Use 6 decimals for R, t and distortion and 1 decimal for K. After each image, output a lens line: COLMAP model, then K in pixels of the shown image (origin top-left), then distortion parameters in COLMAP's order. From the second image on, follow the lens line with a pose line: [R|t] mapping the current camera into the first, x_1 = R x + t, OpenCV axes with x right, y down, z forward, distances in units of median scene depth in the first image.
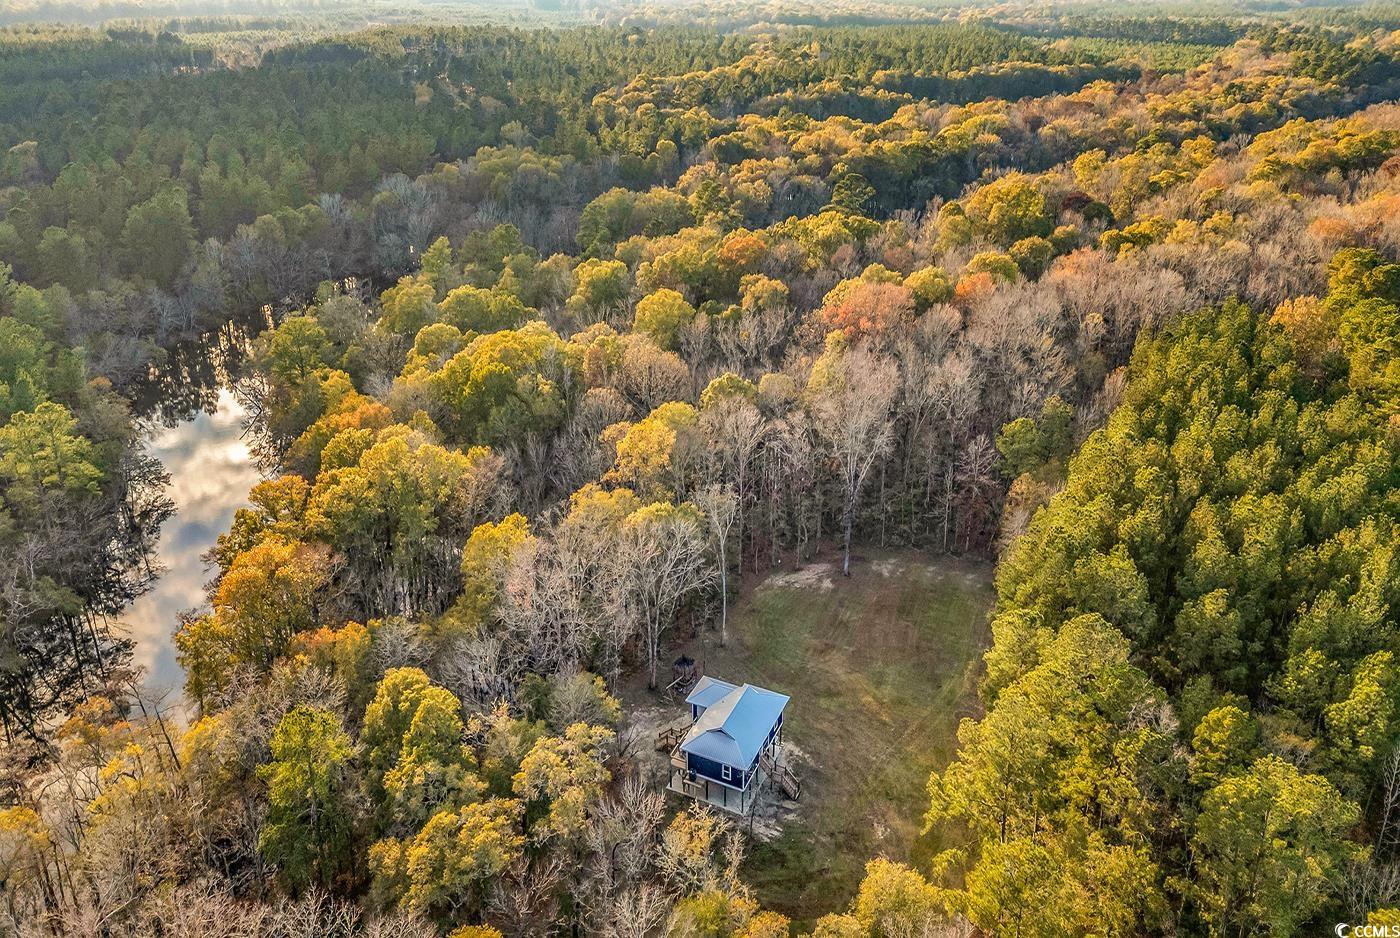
lens RADIAL K [[1012.9, 0, 707.3], [0, 1012.9, 494.9], [0, 0, 1]] dist [0.079676, -0.066517]
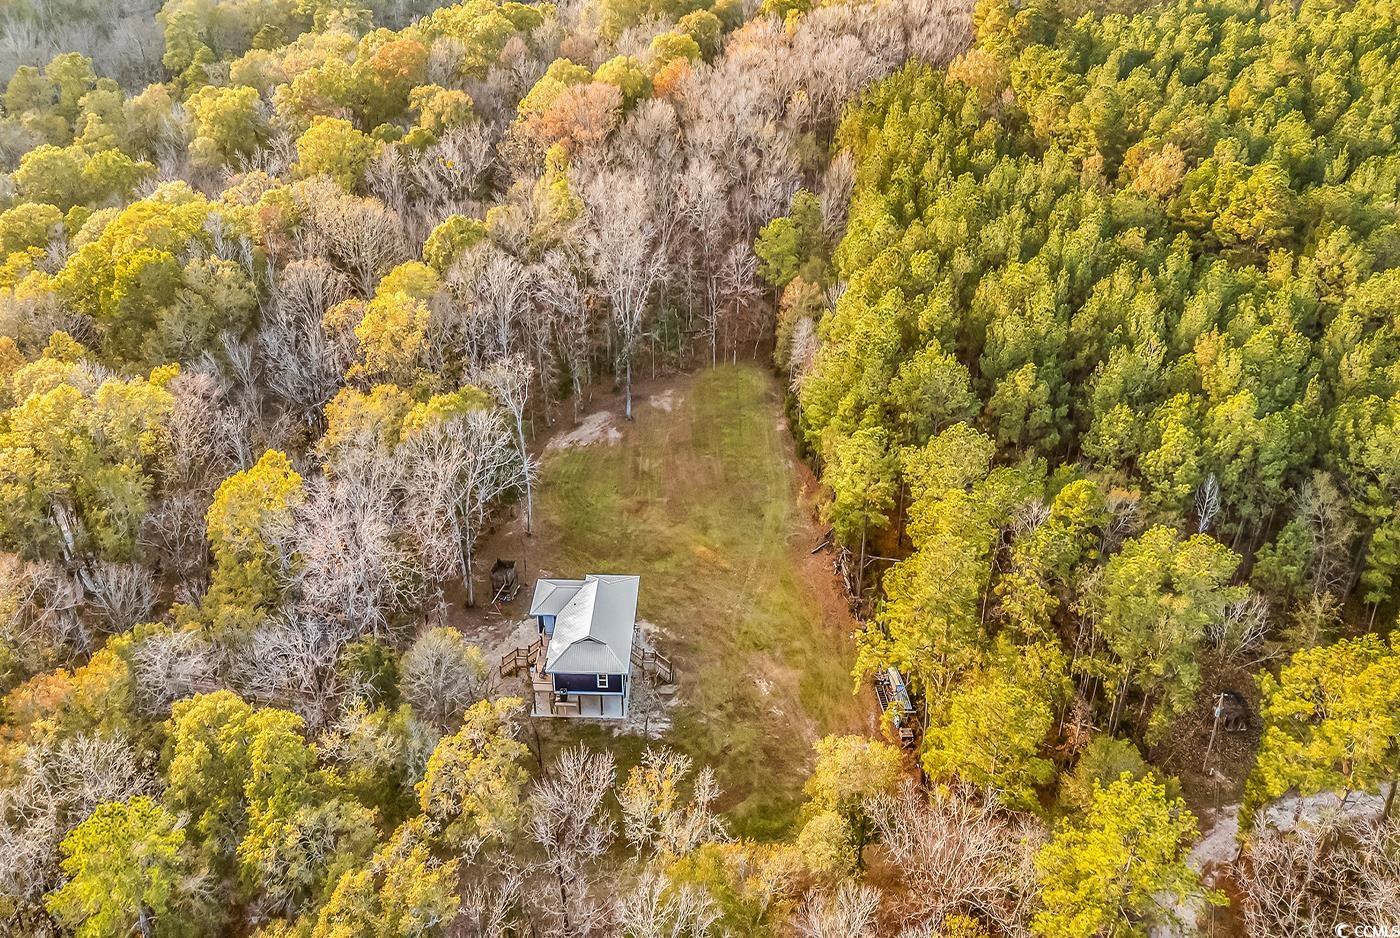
lens RADIAL K [[1036.5, 0, 704.4], [0, 1036.5, 432.8], [0, 0, 1]] dist [0.088246, -0.099907]
pose [[0.917803, -0.223737, 0.327994, -0.120294], [0.177162, 0.970083, 0.165991, -0.057174], [-0.355319, -0.094239, 0.929982, 0.119754]]
